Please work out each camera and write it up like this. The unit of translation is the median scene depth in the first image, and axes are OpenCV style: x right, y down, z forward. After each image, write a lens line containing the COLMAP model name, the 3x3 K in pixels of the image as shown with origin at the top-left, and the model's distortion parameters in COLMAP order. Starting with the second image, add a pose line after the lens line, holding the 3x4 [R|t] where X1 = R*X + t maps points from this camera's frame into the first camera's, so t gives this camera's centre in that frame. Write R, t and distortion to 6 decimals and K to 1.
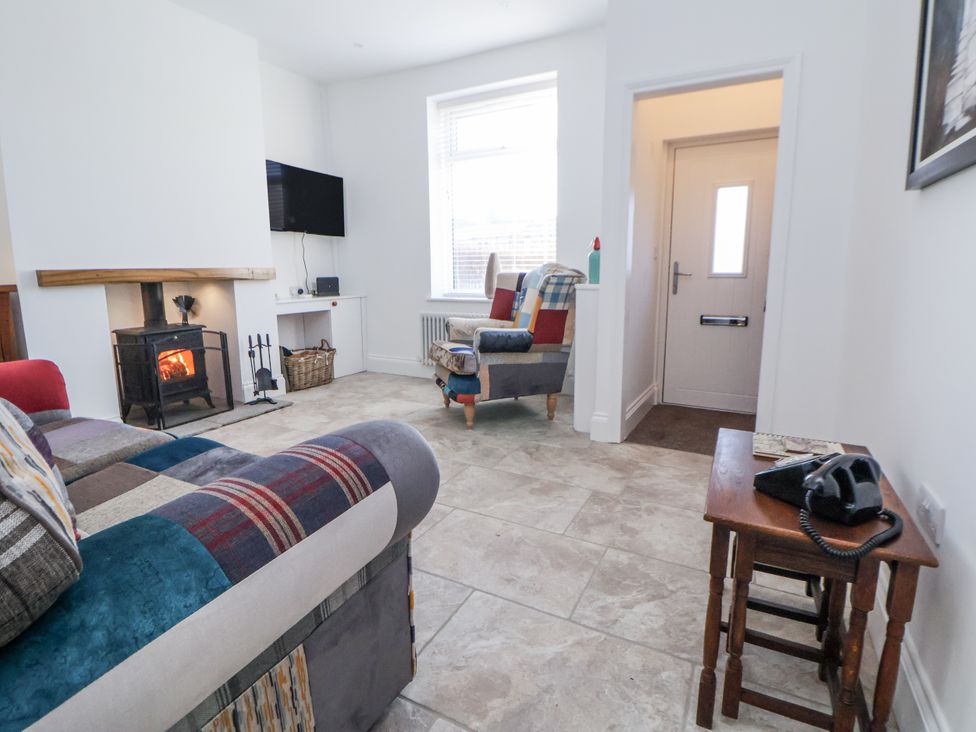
lens RADIAL K [[503.9, 0, 491.3], [0, 503.9, 359.2], [0, 0, 1]] dist [-0.004127, -0.010984]
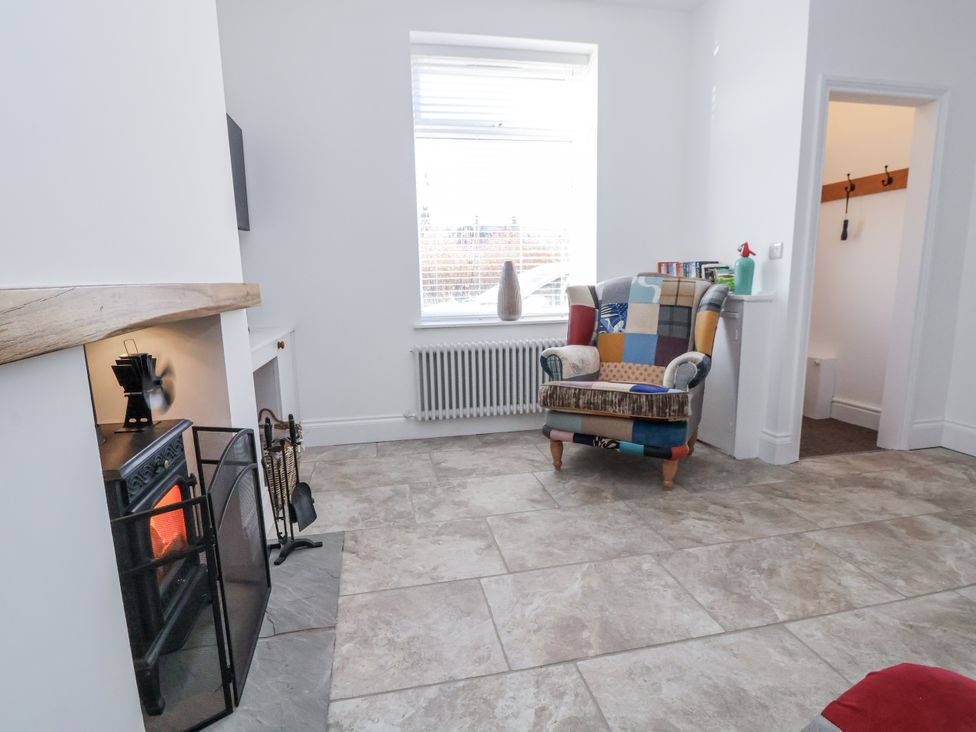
lens RADIAL K [[503.9, 0, 471.9], [0, 503.9, 370.8], [0, 0, 1]] dist [-0.004127, -0.010984]
pose [[0.778975, -0.125098, 0.614450, -0.681415], [0.129942, 0.990831, 0.036993, -0.100471], [-0.613444, 0.051026, 0.788088, 0.544397]]
